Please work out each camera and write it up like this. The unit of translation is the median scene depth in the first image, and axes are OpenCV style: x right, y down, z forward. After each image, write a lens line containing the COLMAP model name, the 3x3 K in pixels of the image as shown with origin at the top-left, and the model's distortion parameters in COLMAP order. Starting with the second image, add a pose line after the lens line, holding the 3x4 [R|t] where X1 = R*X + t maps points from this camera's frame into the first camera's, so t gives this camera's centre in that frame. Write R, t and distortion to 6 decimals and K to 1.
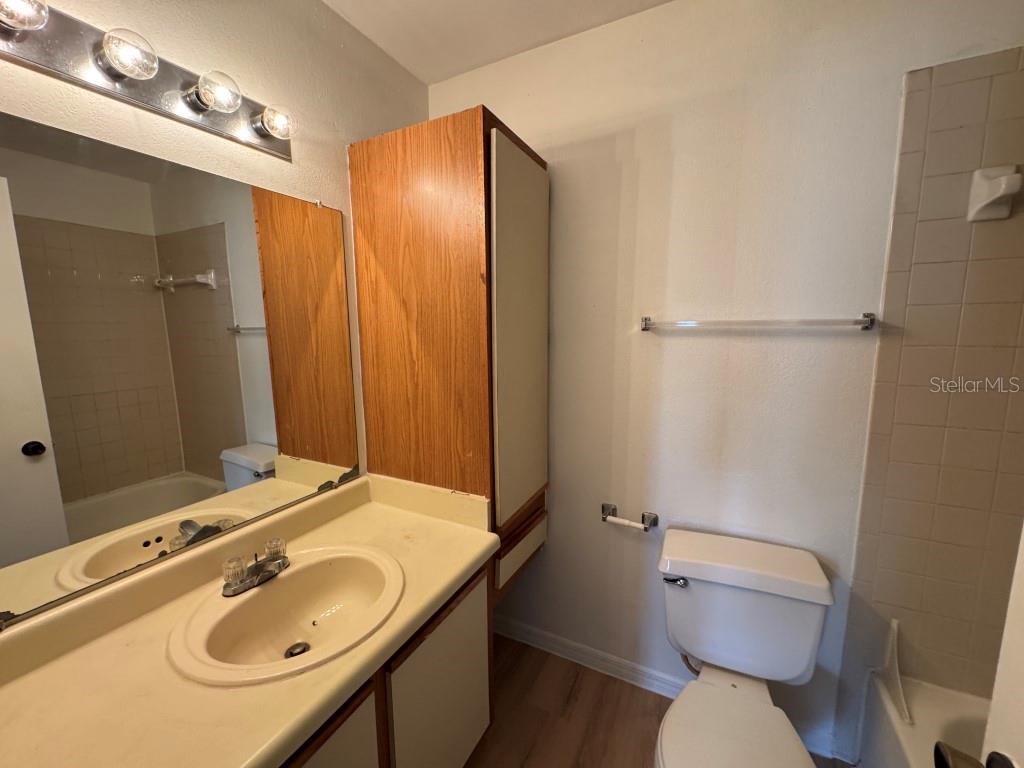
lens RADIAL K [[407.0, 0, 511.0], [0, 407.0, 383.6], [0, 0, 1]] dist [-0.014652, 0.003771]
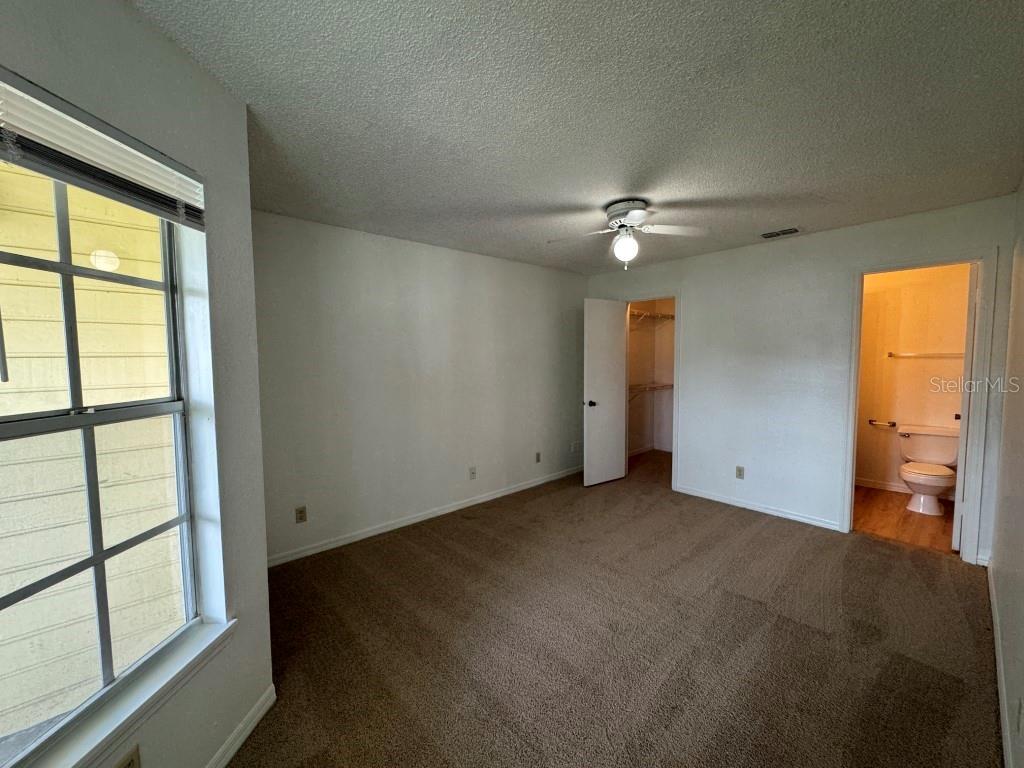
lens RADIAL K [[407.0, 0, 511.0], [0, 407.0, 383.6], [0, 0, 1]] dist [-0.014652, 0.003771]
pose [[0.928317, 0.028426, -0.370702, -1.086278], [-0.055798, 0.996432, -0.063321, 0.384309], [0.367579, 0.079466, 0.926591, -2.584680]]
